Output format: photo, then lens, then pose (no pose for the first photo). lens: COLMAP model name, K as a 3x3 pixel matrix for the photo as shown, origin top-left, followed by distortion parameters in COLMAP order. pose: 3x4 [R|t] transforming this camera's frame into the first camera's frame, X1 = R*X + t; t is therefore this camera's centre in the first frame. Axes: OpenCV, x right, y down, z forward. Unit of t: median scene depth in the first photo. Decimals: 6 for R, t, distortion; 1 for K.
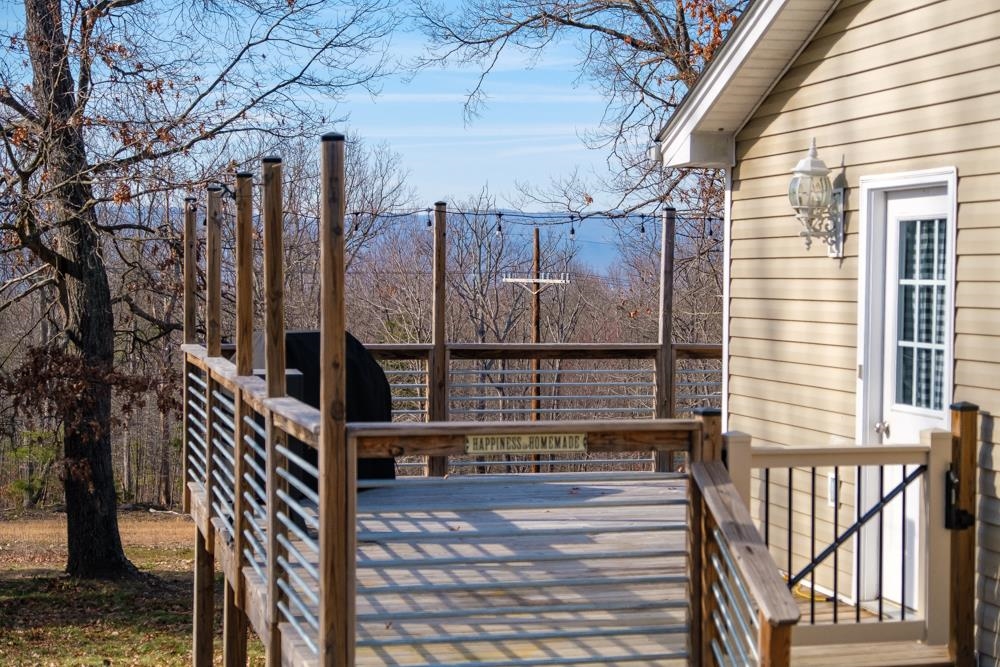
lens RADIAL K [[1809.5, 0, 503.2], [0, 1809.5, 333.3], [0, 0, 1]] dist [-0.021123, 0.000000]
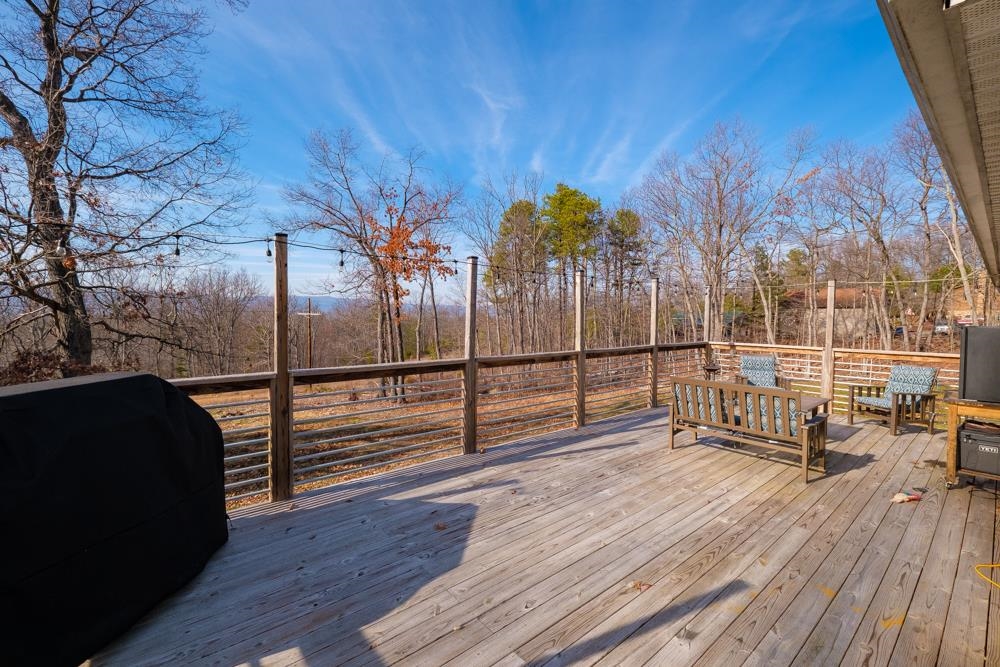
lens RADIAL K [[440.2, 0, 522.8], [0, 440.2, 329.9], [0, 0, 1]] dist [-0.021624, 0.000514]
pose [[0.886993, -0.015613, 0.461519, -0.027038], [0.013444, 0.999878, 0.007988, -0.017288], [-0.461587, -0.000881, 0.887095, 0.688017]]
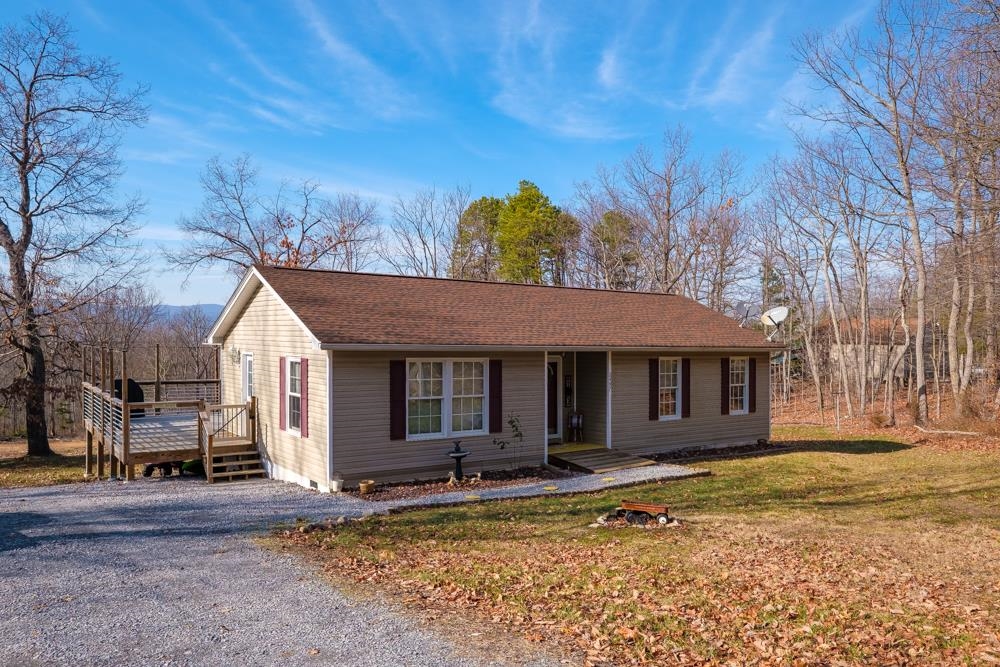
lens RADIAL K [[741.5, 0, 481.4], [0, 741.5, 349.9], [0, 0, 1]] dist [0.014192, -0.002410]
pose [[0.940727, -0.004445, 0.339135, 0.075802], [0.007633, 0.999938, -0.008067, -0.041113], [-0.339078, 0.010177, 0.940703, -0.712055]]
